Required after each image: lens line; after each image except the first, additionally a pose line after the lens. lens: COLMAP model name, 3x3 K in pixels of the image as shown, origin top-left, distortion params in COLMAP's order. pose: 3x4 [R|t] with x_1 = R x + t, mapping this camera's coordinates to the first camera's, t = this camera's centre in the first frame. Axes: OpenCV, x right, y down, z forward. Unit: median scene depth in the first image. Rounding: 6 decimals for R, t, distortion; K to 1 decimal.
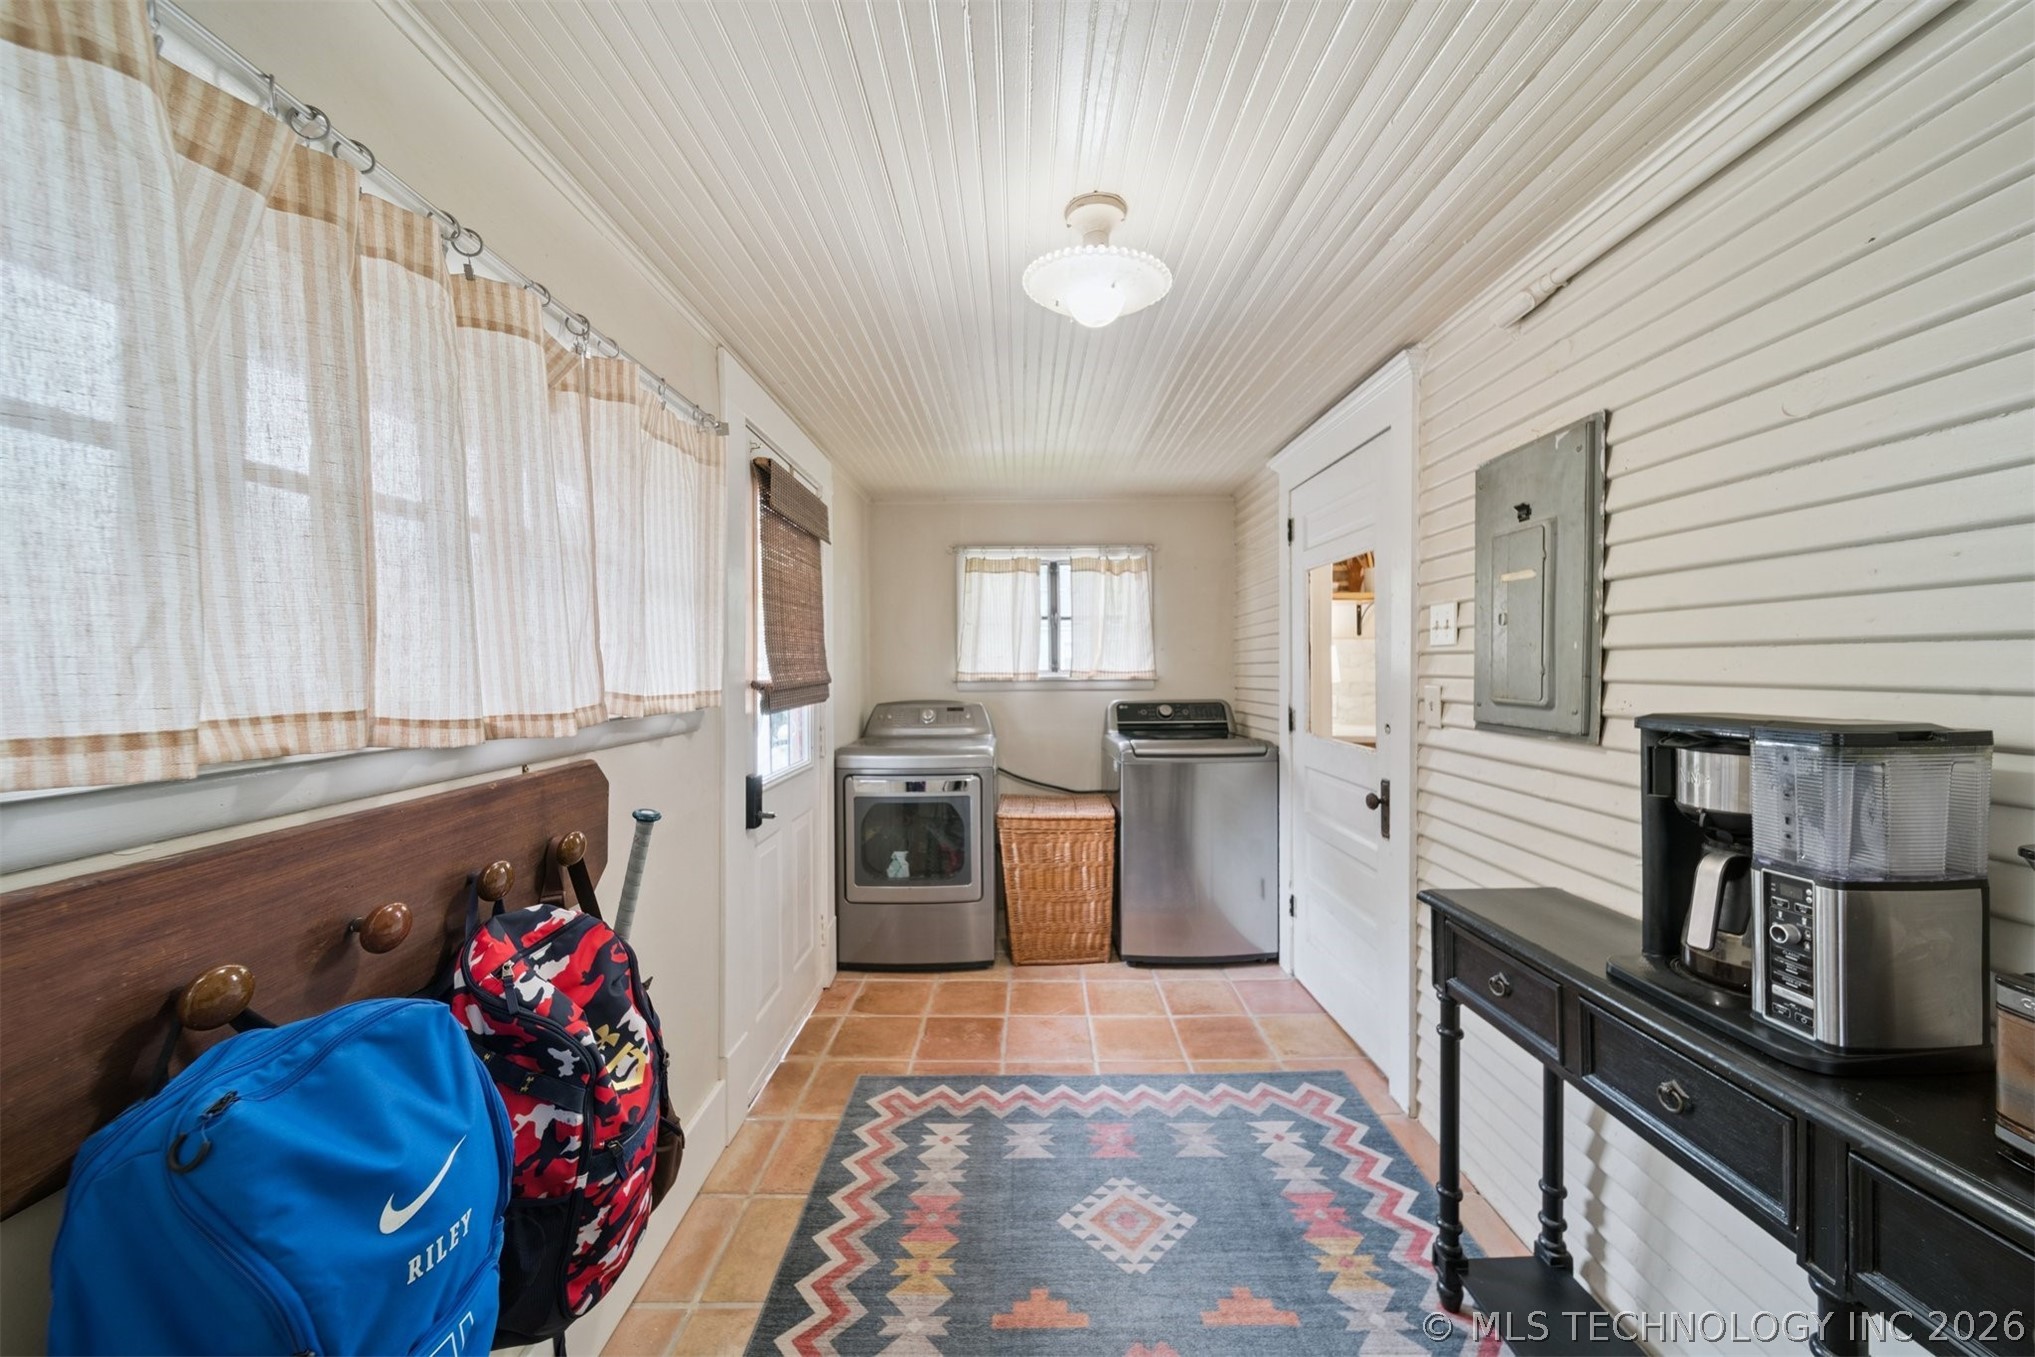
lens RADIAL K [[734.6, 0, 1021.6], [0, 734.6, 669.0], [0, 0, 1]] dist [0.000384, -0.000101]
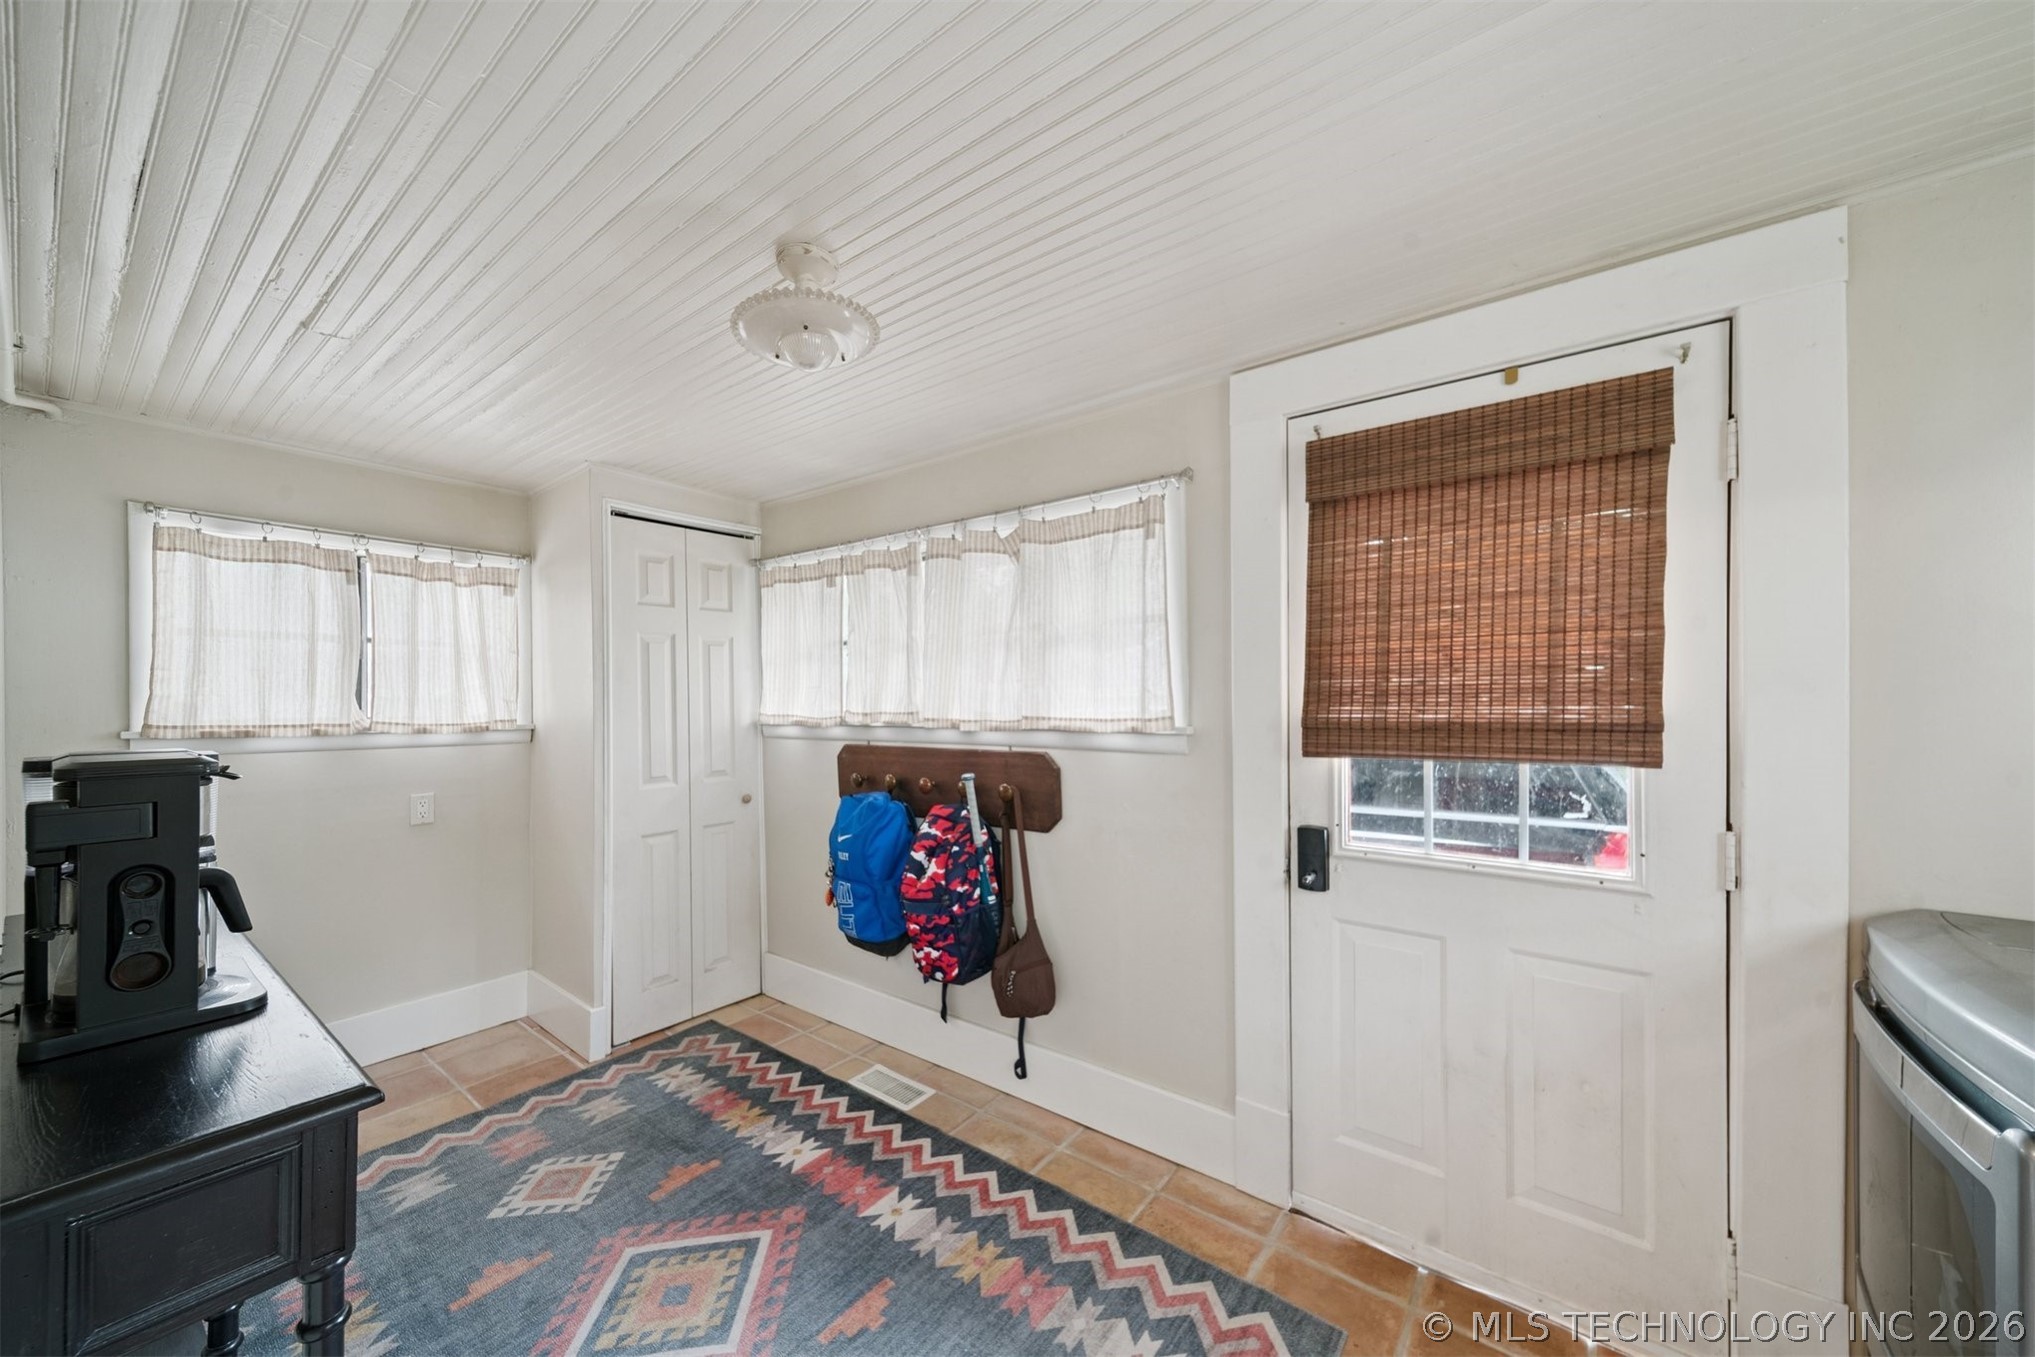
lens RADIAL K [[726.7, 0, 1023.5], [0, 726.7, 696.5], [0, 0, 1]] dist [-0.000969, -0.000150]
pose [[-0.609891, 0.007427, -0.792451, 0.629674], [0.005174, 0.999972, 0.005390, -0.012740], [0.792469, -0.000813, -0.609912, 1.619550]]
